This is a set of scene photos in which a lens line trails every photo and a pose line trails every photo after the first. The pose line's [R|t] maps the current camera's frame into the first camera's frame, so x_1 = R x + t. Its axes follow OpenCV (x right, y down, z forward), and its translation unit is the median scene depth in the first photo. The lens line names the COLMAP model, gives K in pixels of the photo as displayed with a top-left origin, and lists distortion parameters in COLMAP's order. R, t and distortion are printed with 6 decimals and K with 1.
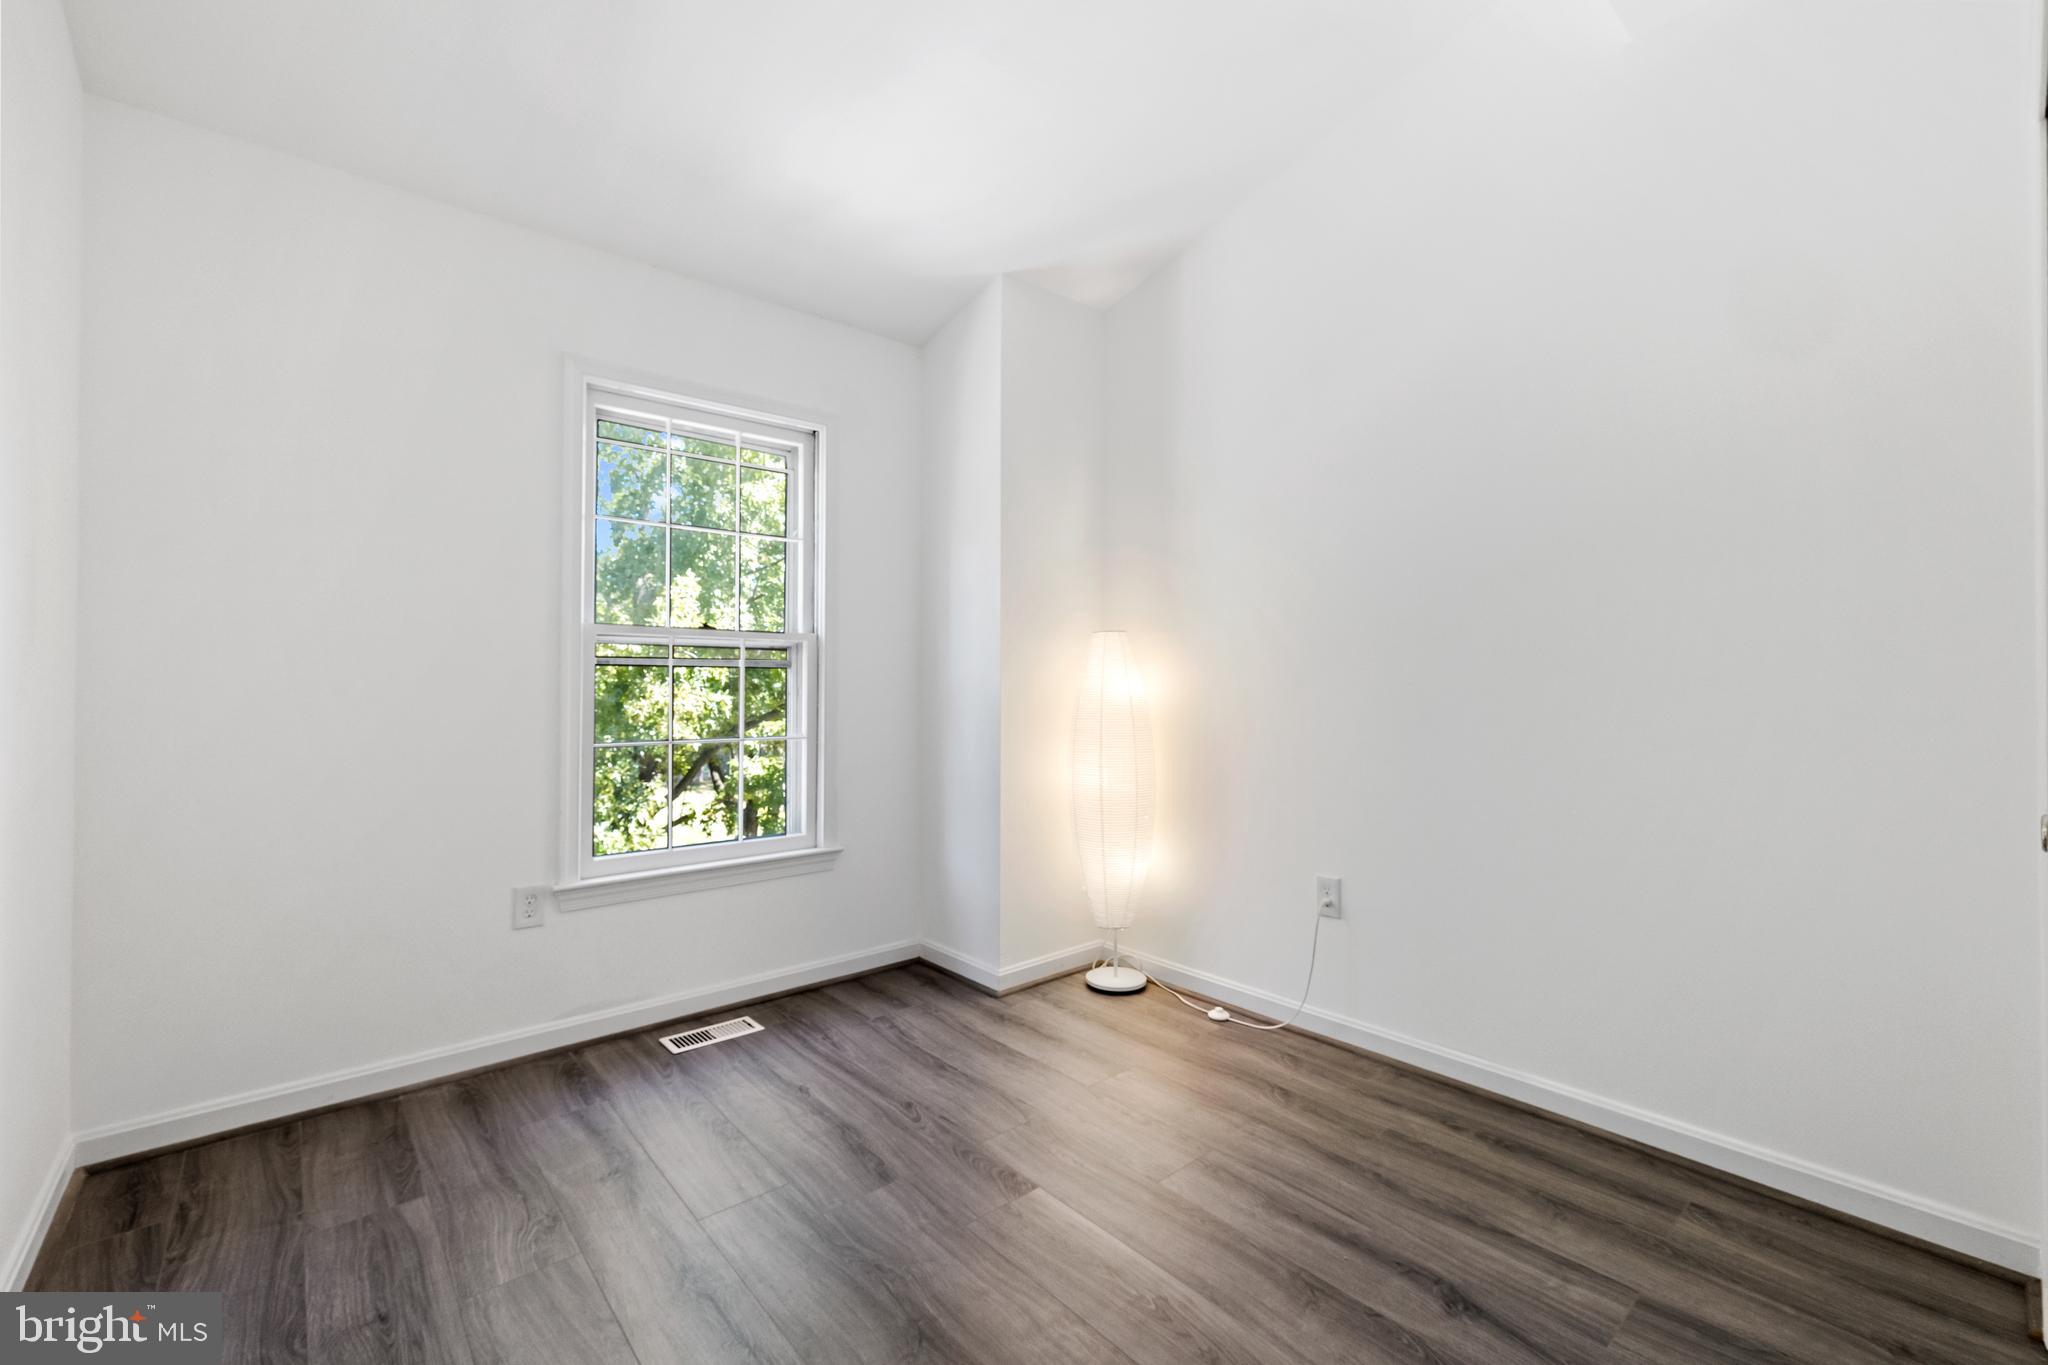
lens RADIAL K [[886.6, 0, 1038.8], [0, 886.6, 662.4], [0, 0, 1]] dist [-0.000765, -0.000021]
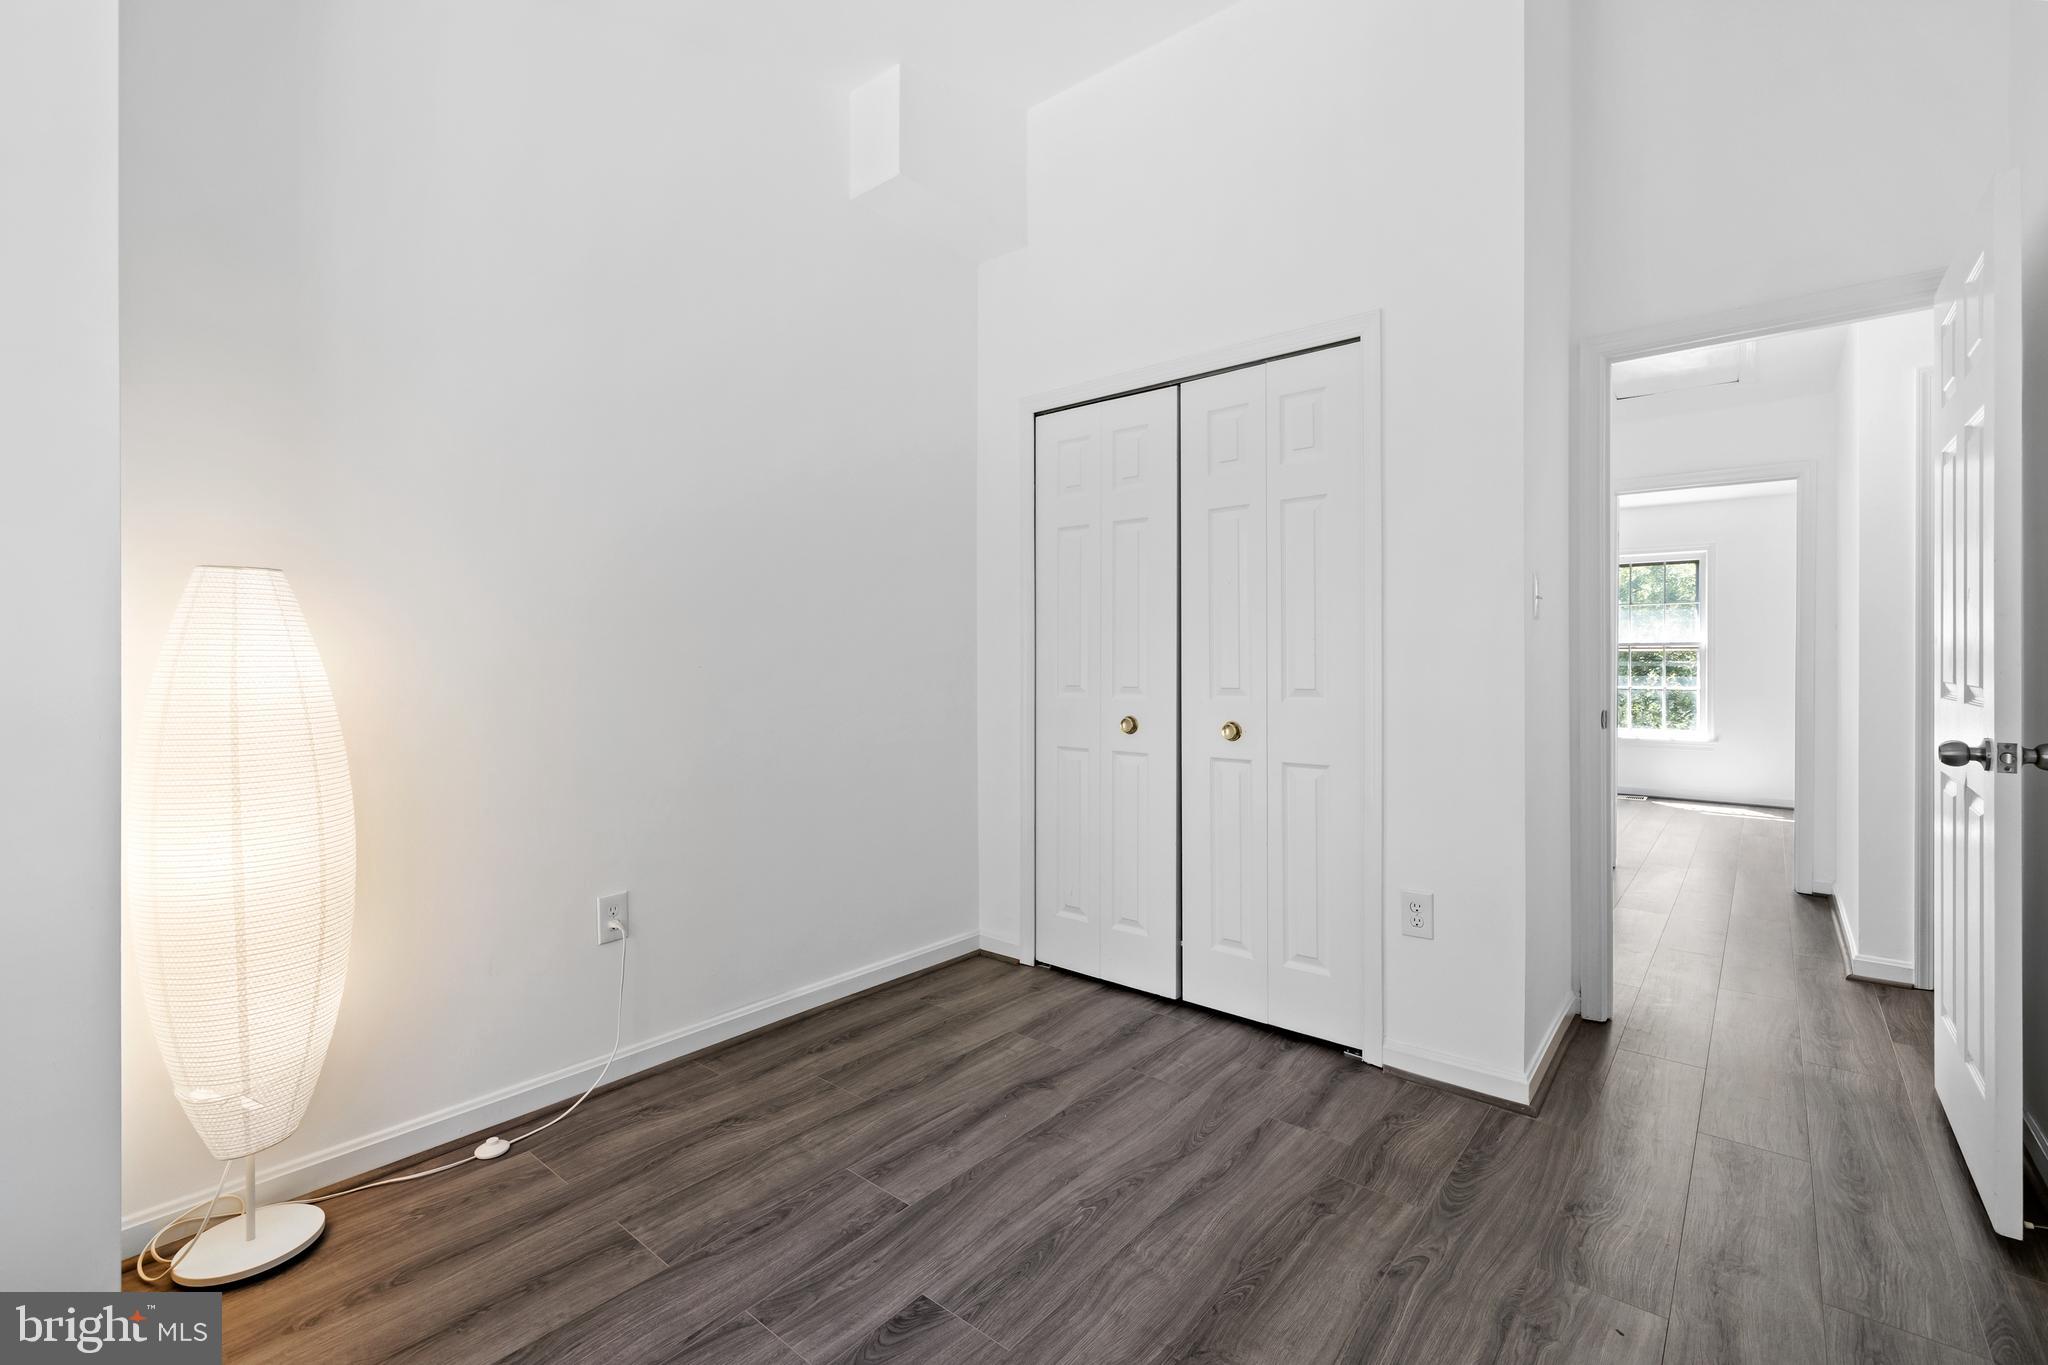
lens RADIAL K [[886.6, 0, 1038.8], [0, 886.6, 662.4], [0, 0, 1]] dist [-0.000765, -0.000021]
pose [[-0.175165, -0.000974, 0.984539, -0.780609], [-0.022599, 0.999740, -0.003031, 0.017070], [-0.984280, -0.022780, -0.175142, 1.010626]]
